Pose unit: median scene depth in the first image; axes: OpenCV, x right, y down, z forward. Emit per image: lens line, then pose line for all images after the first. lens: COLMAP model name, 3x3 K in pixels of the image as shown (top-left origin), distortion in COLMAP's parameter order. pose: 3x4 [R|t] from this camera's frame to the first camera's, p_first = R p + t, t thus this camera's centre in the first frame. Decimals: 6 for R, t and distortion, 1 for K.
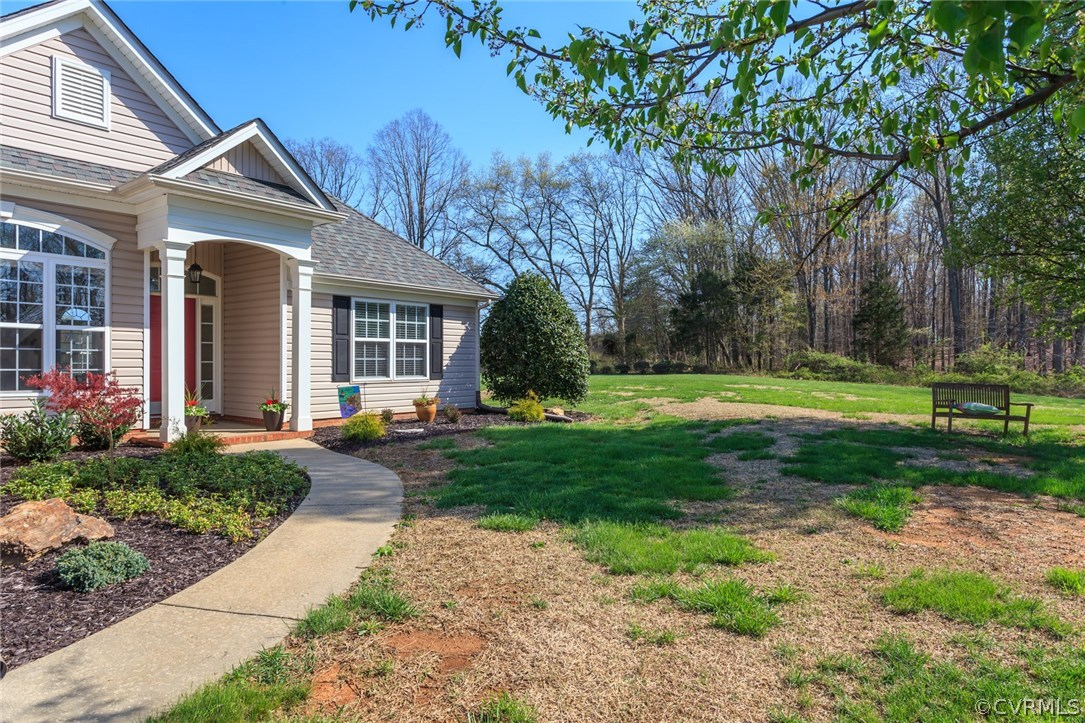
lens RADIAL K [[677.8, 0, 541.1], [0, 677.8, 365.2], [0, 0, 1]] dist [-0.000509, 0.000680]
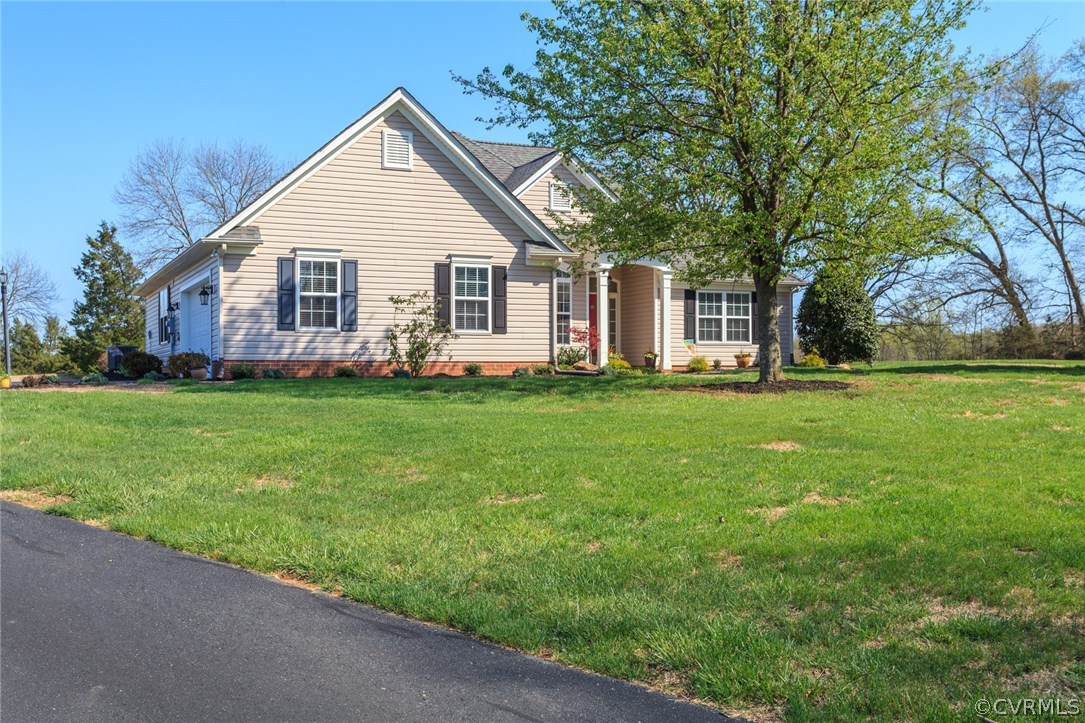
lens RADIAL K [[1224.6, 0, 541.8], [0, 1224.6, 364.7], [0, 0, 1]] dist [0.068246, 0.000000]
pose [[0.891841, -0.010036, -0.452238, 0.685787], [0.002824, 0.999858, -0.016619, 0.119291], [0.452340, 0.013544, 0.891743, -1.700272]]
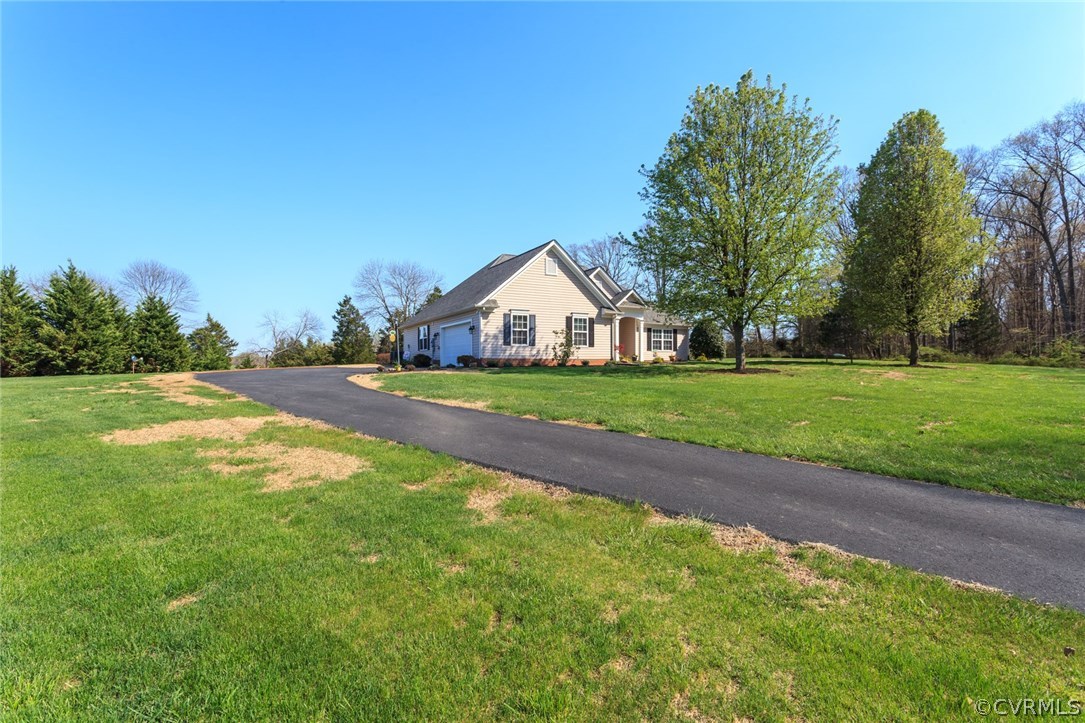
lens RADIAL K [[531.6, 0, 541.6], [0, 531.6, 356.6], [0, 0, 1]] dist [-0.004200, -0.000049]
pose [[0.927217, -0.008447, -0.374428, 0.244606], [0.001266, 0.999811, -0.019419, 0.108516], [0.374521, 0.017531, 0.927053, -1.894273]]
